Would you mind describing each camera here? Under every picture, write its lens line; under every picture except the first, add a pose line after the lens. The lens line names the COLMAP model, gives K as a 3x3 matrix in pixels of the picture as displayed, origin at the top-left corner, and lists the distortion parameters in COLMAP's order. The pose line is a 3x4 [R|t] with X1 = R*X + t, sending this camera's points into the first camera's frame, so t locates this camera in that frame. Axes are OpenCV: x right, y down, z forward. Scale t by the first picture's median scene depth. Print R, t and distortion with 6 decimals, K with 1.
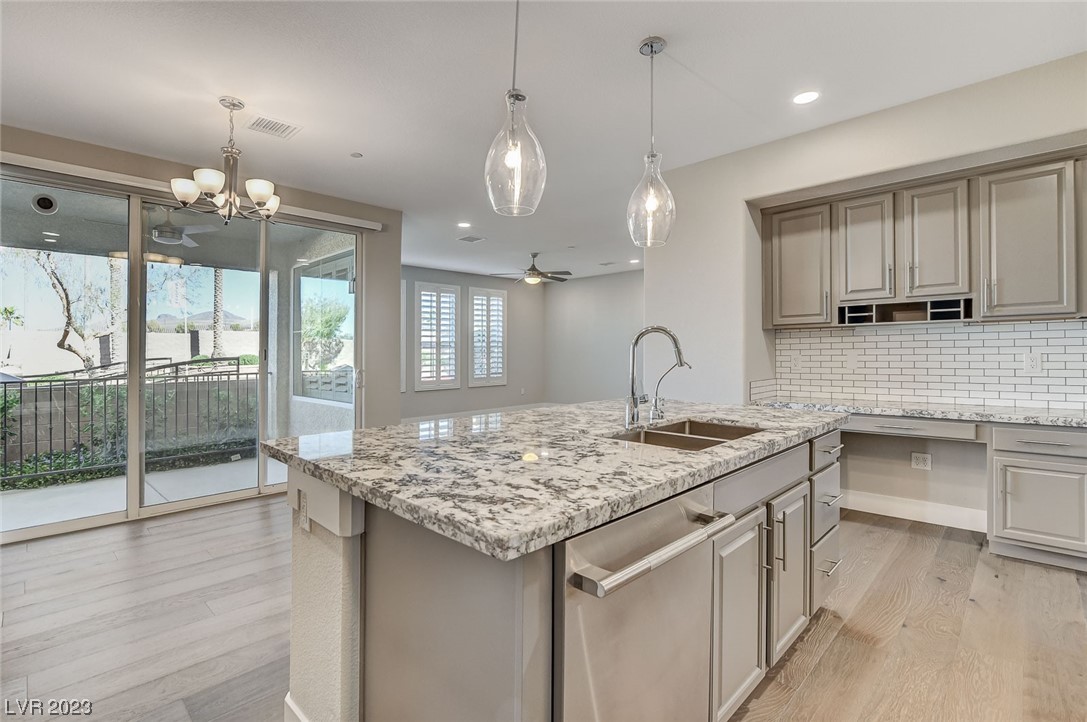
lens RADIAL K [[508.1, 0, 530.7], [0, 508.1, 357.4], [0, 0, 1]] dist [-0.014417, 0.004477]
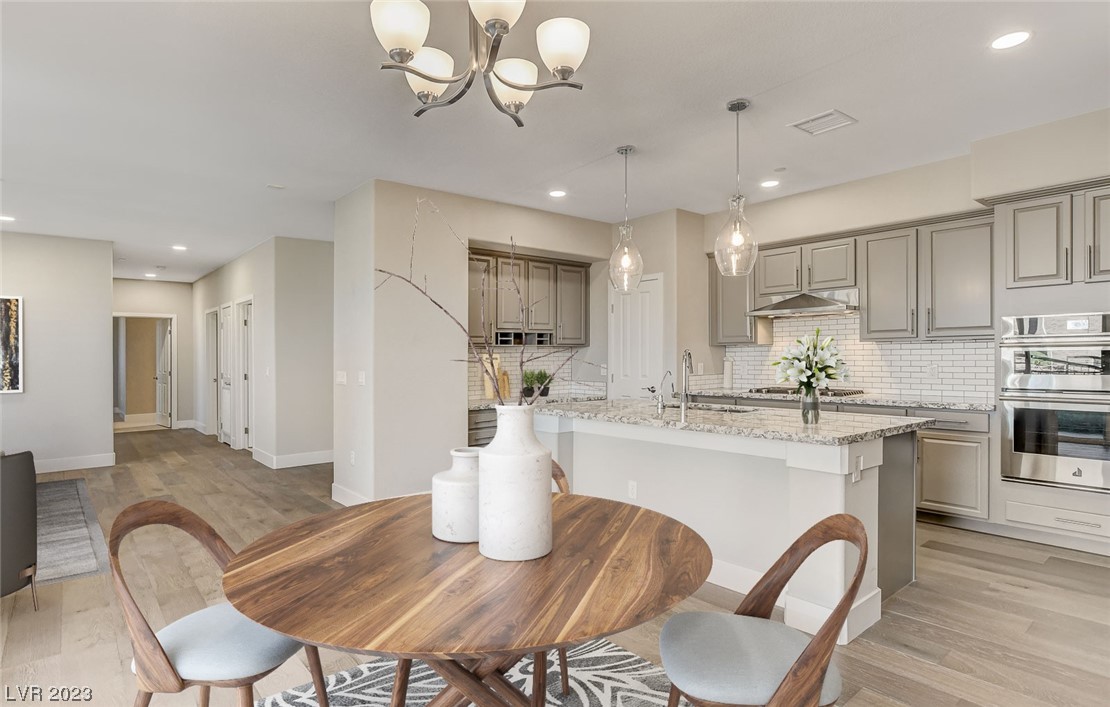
lens RADIAL K [[567.7, 0, 524.0], [0, 567.7, 365.7], [0, 0, 1]] dist [0.001901, -0.004678]
pose [[0.135024, -0.009156, 0.990800, -1.152348], [0.016917, 0.999833, 0.006934, -0.021849], [-0.990698, 0.015825, 0.135156, 0.888098]]
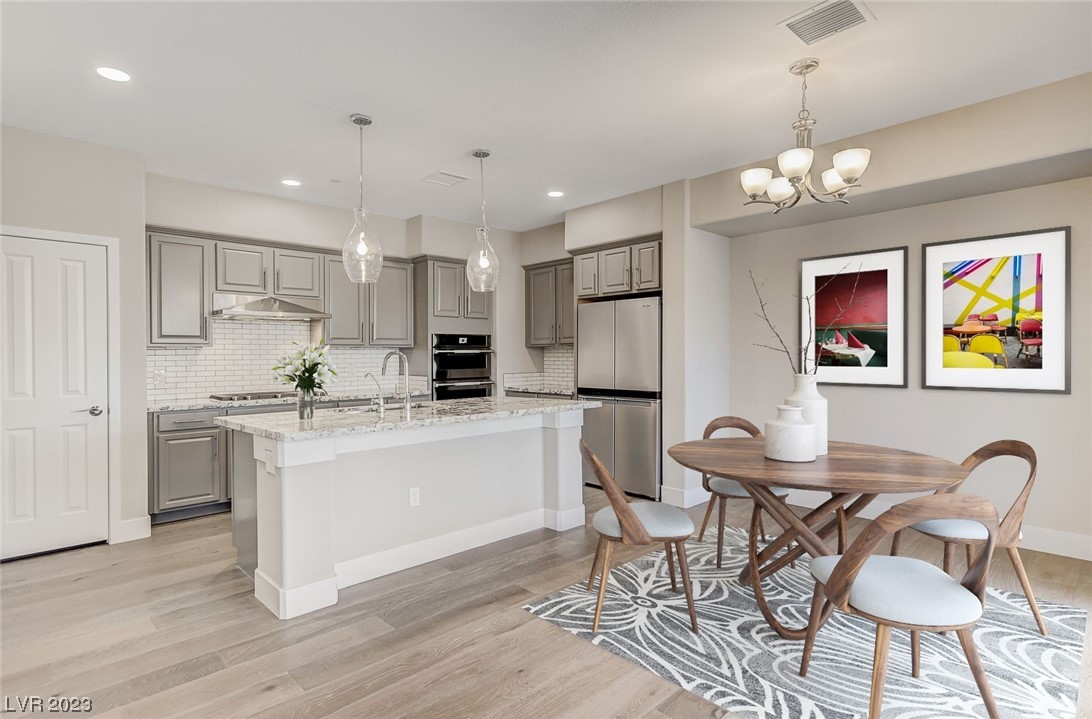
lens RADIAL K [[553.1, 0, 552.5], [0, 553.1, 362.7], [0, 0, 1]] dist [-0.015756, 0.000276]
pose [[-0.999702, 0.017119, 0.017428, -0.216714], [0.017489, 0.999619, 0.021336, -0.036586], [-0.017056, 0.021635, -0.999620, 1.954283]]
